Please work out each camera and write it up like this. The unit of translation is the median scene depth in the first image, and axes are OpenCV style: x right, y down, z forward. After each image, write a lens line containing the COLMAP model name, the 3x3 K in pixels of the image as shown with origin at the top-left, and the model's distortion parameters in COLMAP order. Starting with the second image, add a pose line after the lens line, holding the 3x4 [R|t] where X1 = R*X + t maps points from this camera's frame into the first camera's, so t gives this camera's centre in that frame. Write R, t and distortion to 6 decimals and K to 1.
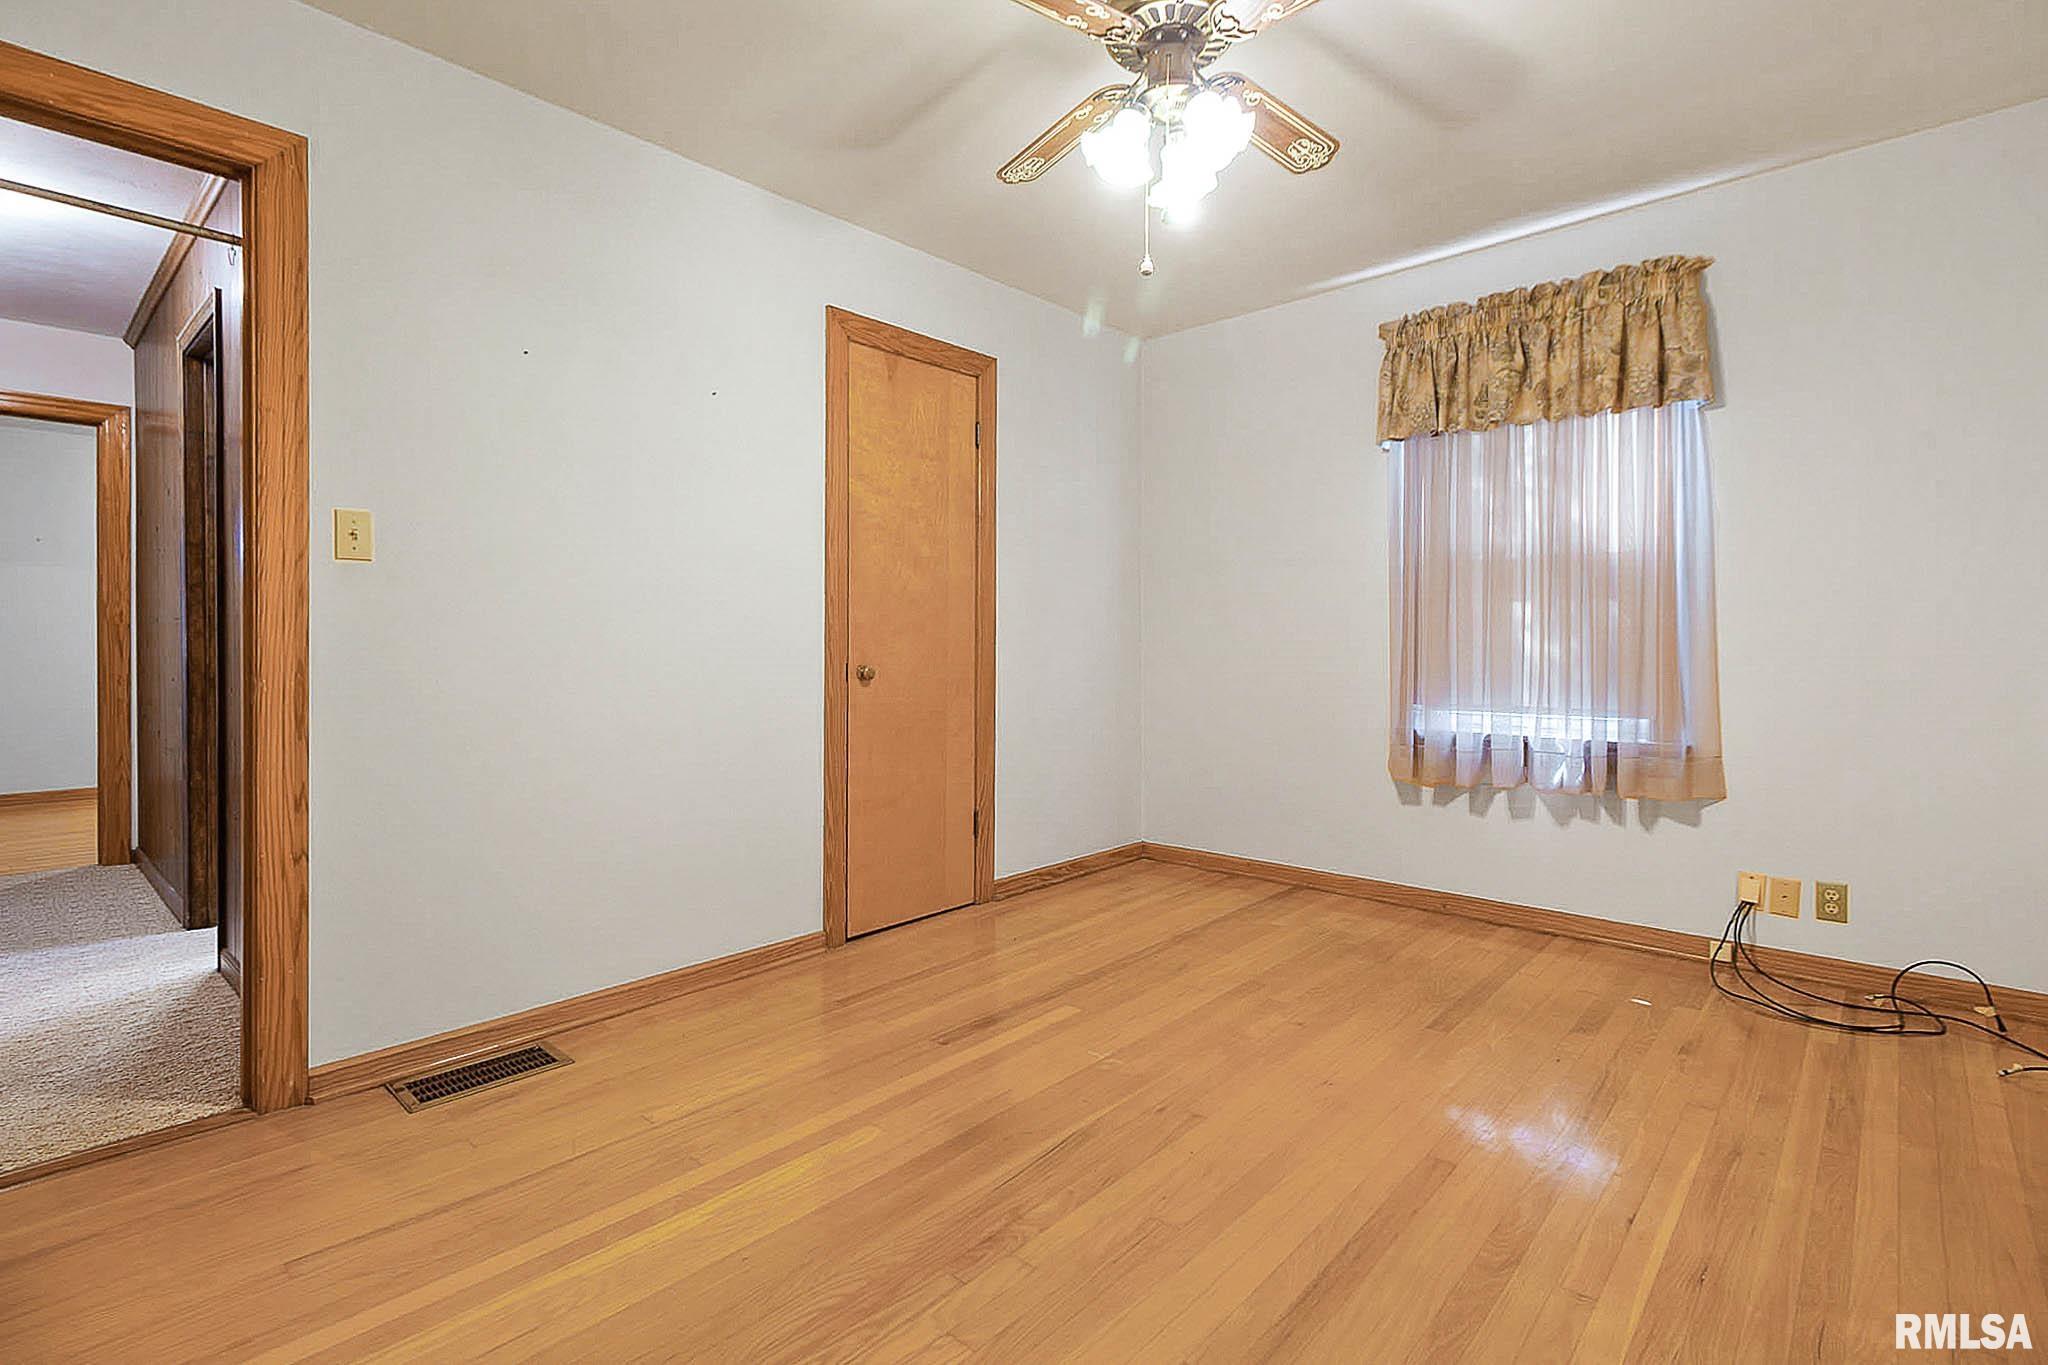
lens RADIAL K [[946.2, 0, 1028.8], [0, 946.2, 661.6], [0, 0, 1]] dist [0.016187, -0.002608]
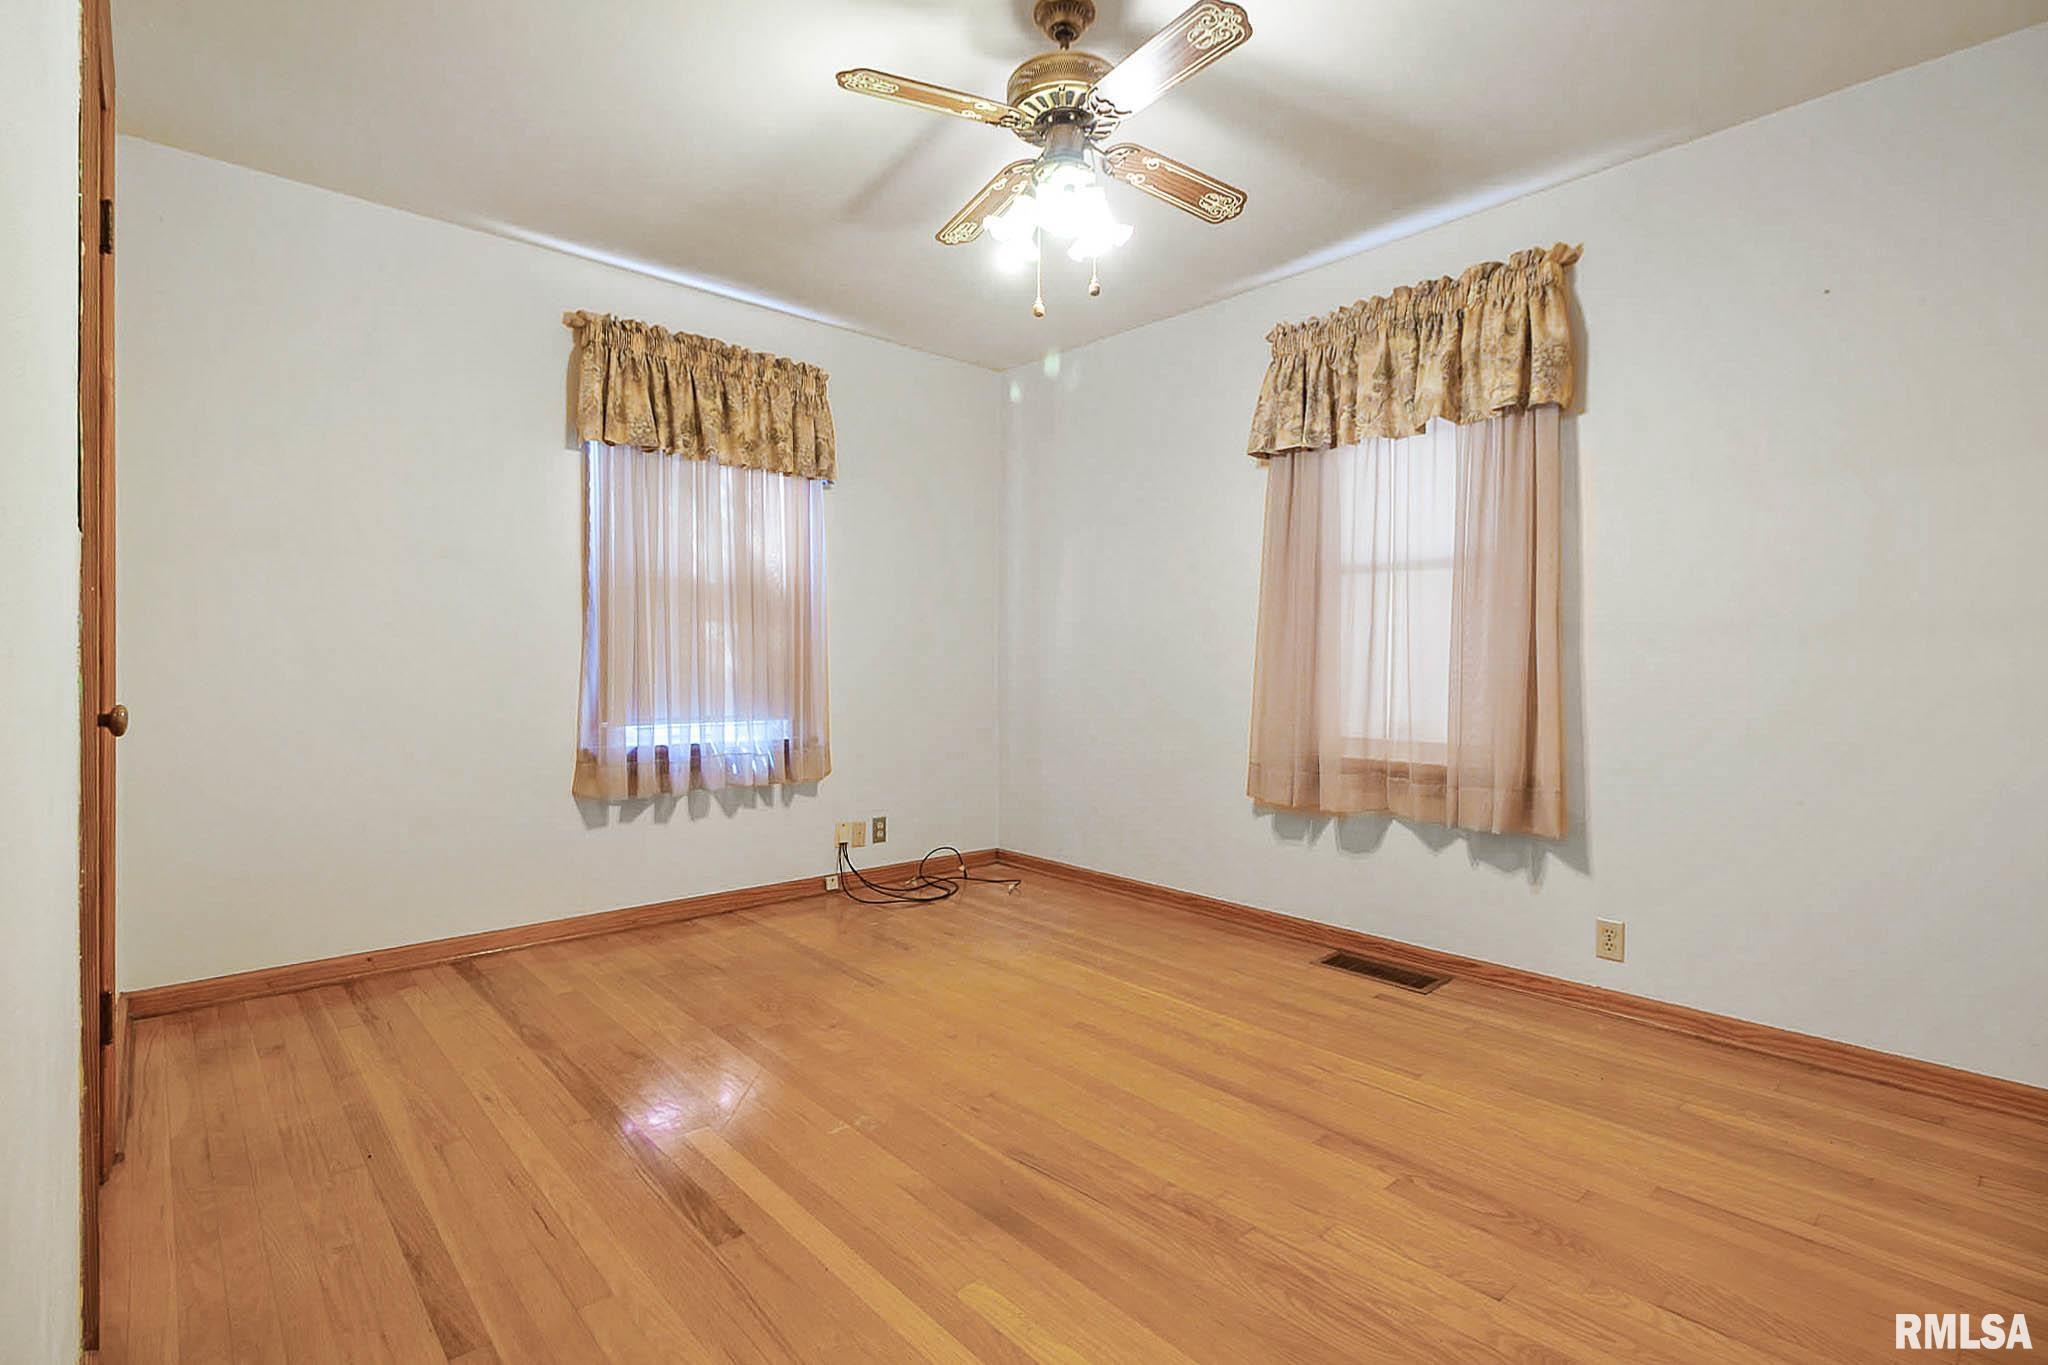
lens RADIAL K [[946.2, 0, 1028.1], [0, 946.2, 680.2], [0, 0, 1]] dist [0.016187, -0.002608]
pose [[0.102897, -0.016857, 0.994549, -0.572059], [0.013409, 0.999789, 0.015558, -0.006999], [-0.994602, 0.011735, 0.103101, 0.542902]]
